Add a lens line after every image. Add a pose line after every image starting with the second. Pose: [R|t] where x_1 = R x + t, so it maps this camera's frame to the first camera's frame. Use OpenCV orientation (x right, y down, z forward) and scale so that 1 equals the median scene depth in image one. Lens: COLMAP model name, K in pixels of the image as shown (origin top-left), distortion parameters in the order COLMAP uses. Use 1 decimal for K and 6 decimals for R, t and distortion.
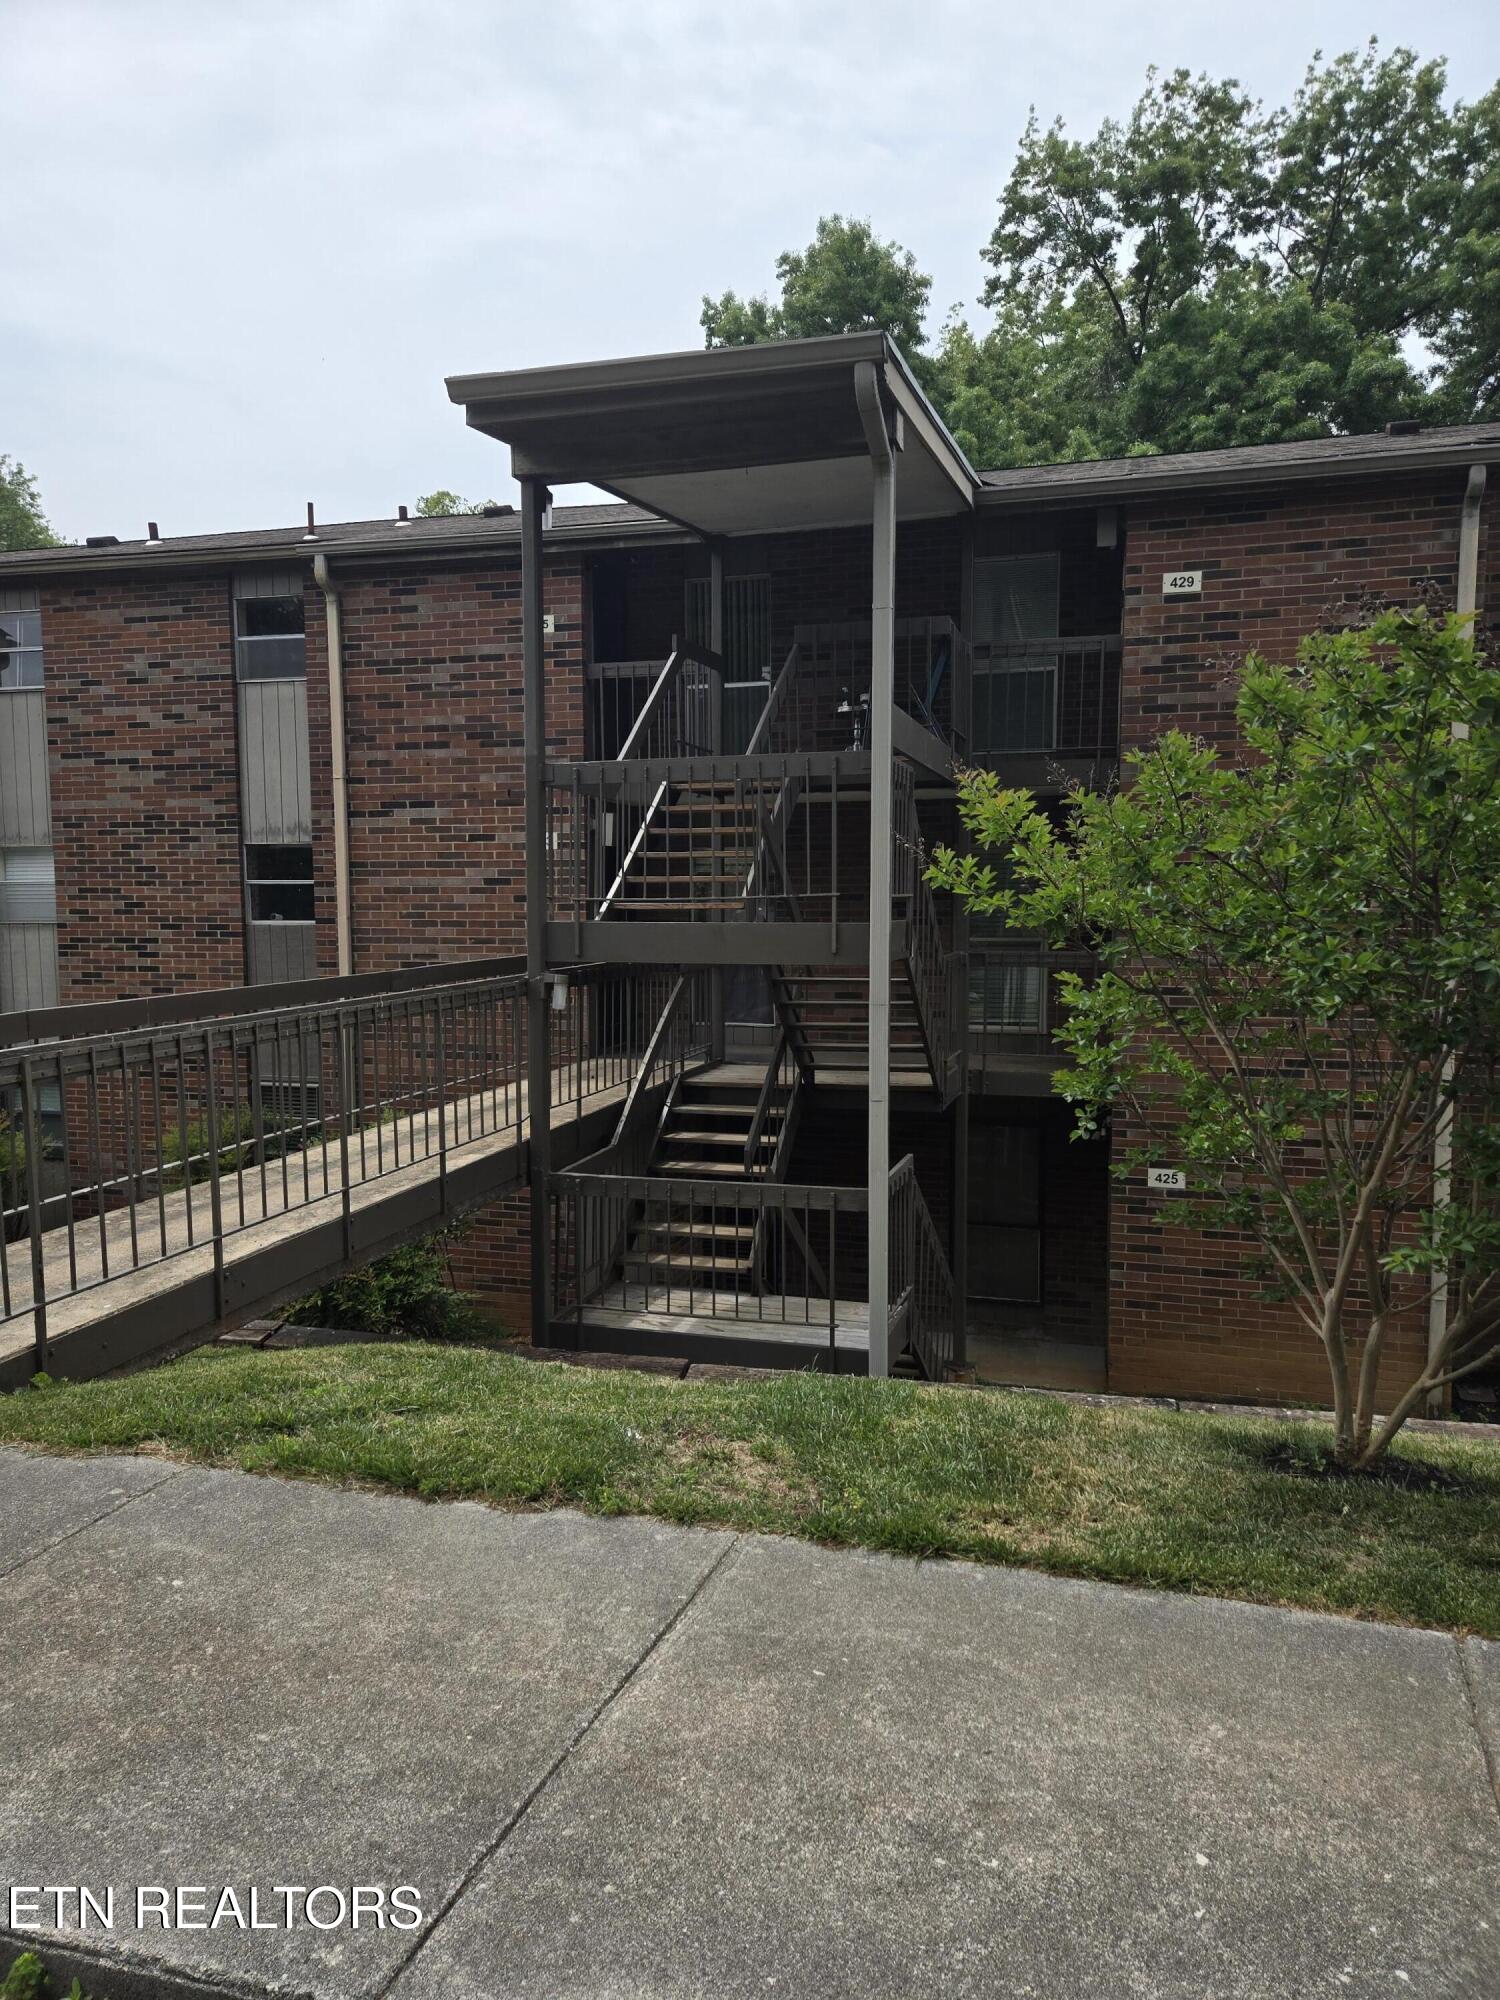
lens RADIAL K [[1386.1, 0, 753.6], [0, 1386.1, 1016.9], [0, 0, 1]] dist [0.053711, -0.031985]
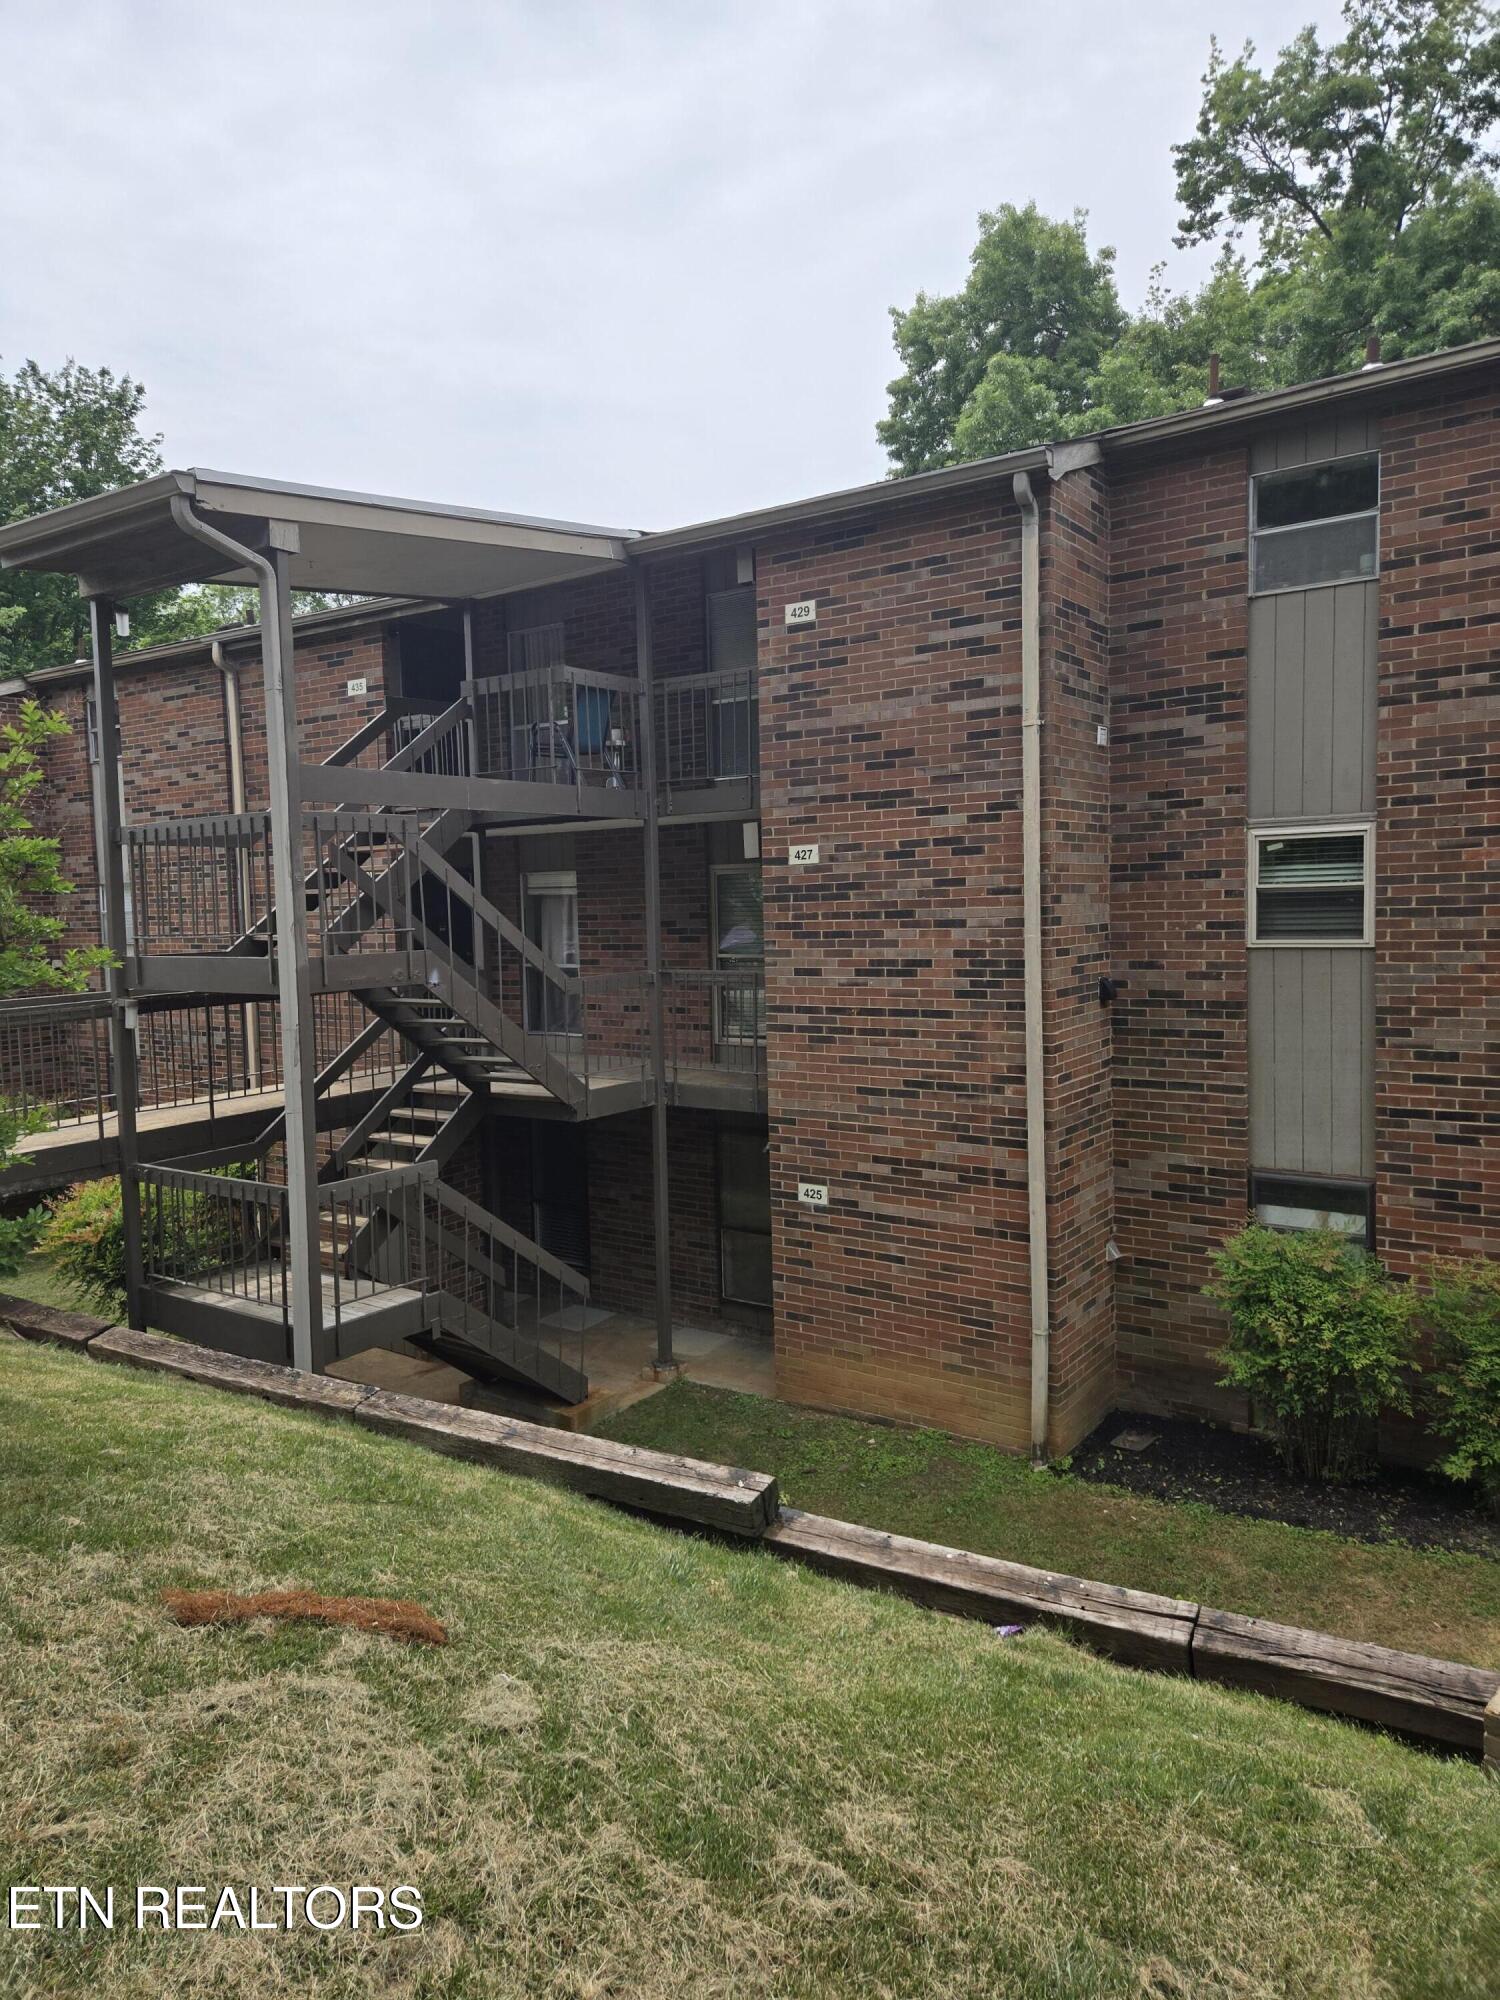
lens RADIAL K [[1386.1, 0, 736.5], [0, 1386.1, 994.1], [0, 0, 1]] dist [0.053711, -0.031985]
pose [[0.938082, 0.000016, -0.346413, 0.522346], [-0.001050, 0.999996, -0.002797, -0.023962], [0.346412, 0.002987, 0.938078, 0.024827]]
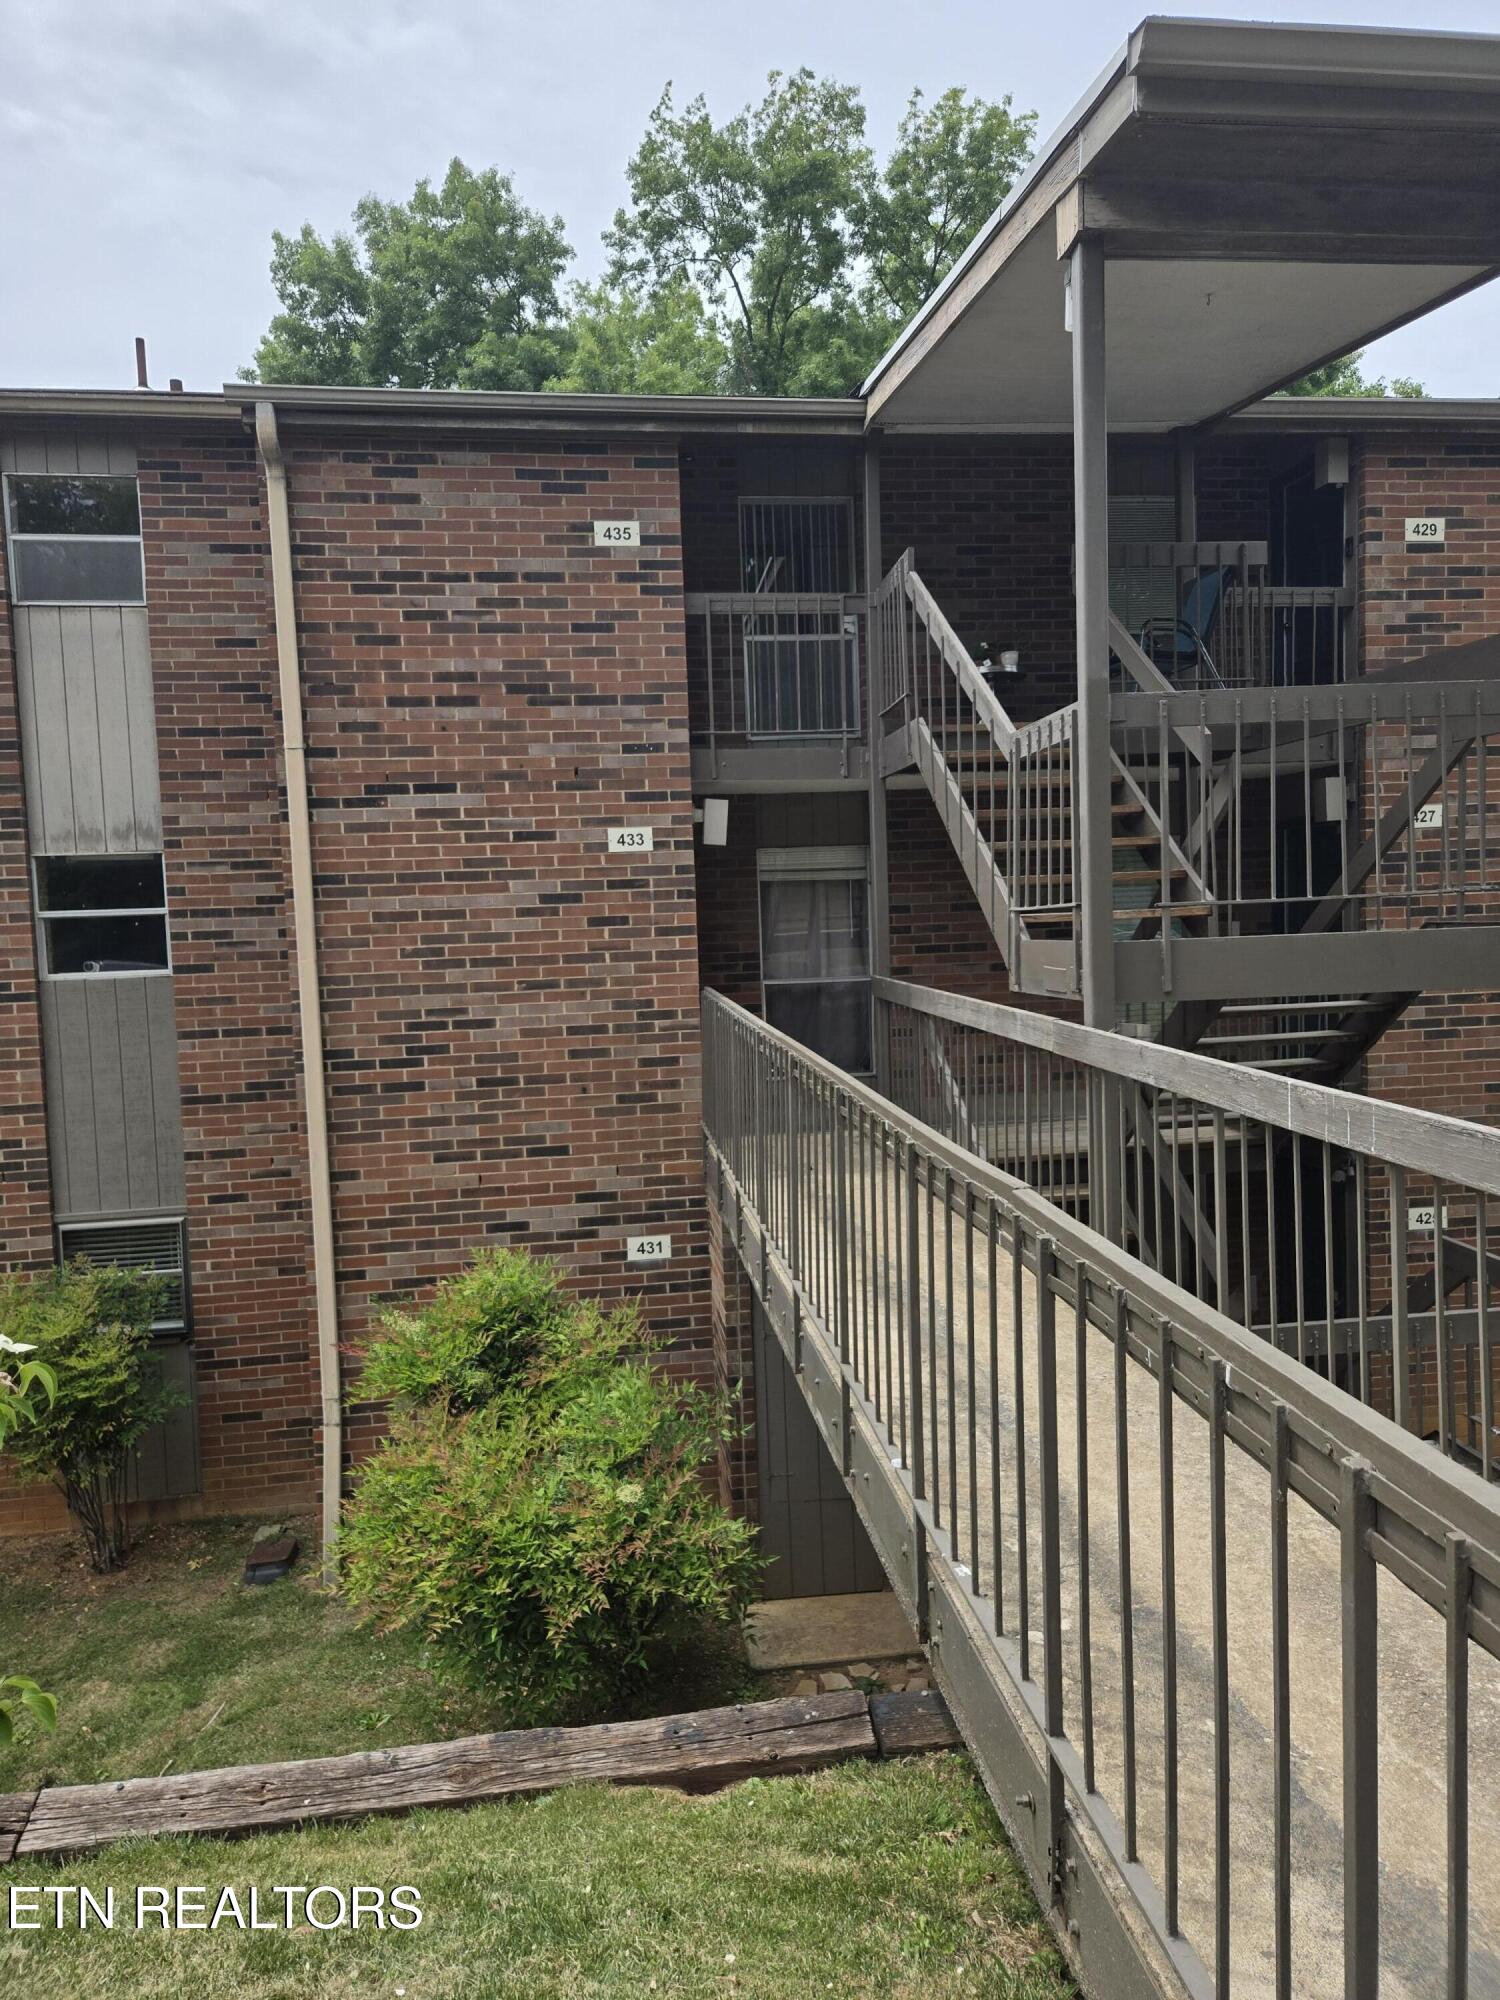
lens RADIAL K [[1386.1, 0, 735.8], [0, 1386.1, 1003.9], [0, 0, 1]] dist [0.053711, -0.031985]
pose [[0.914394, -0.054872, 0.401089, -0.381713], [0.067388, 0.997579, -0.017152, -0.026623], [-0.399177, 0.042712, 0.915879, 0.326362]]
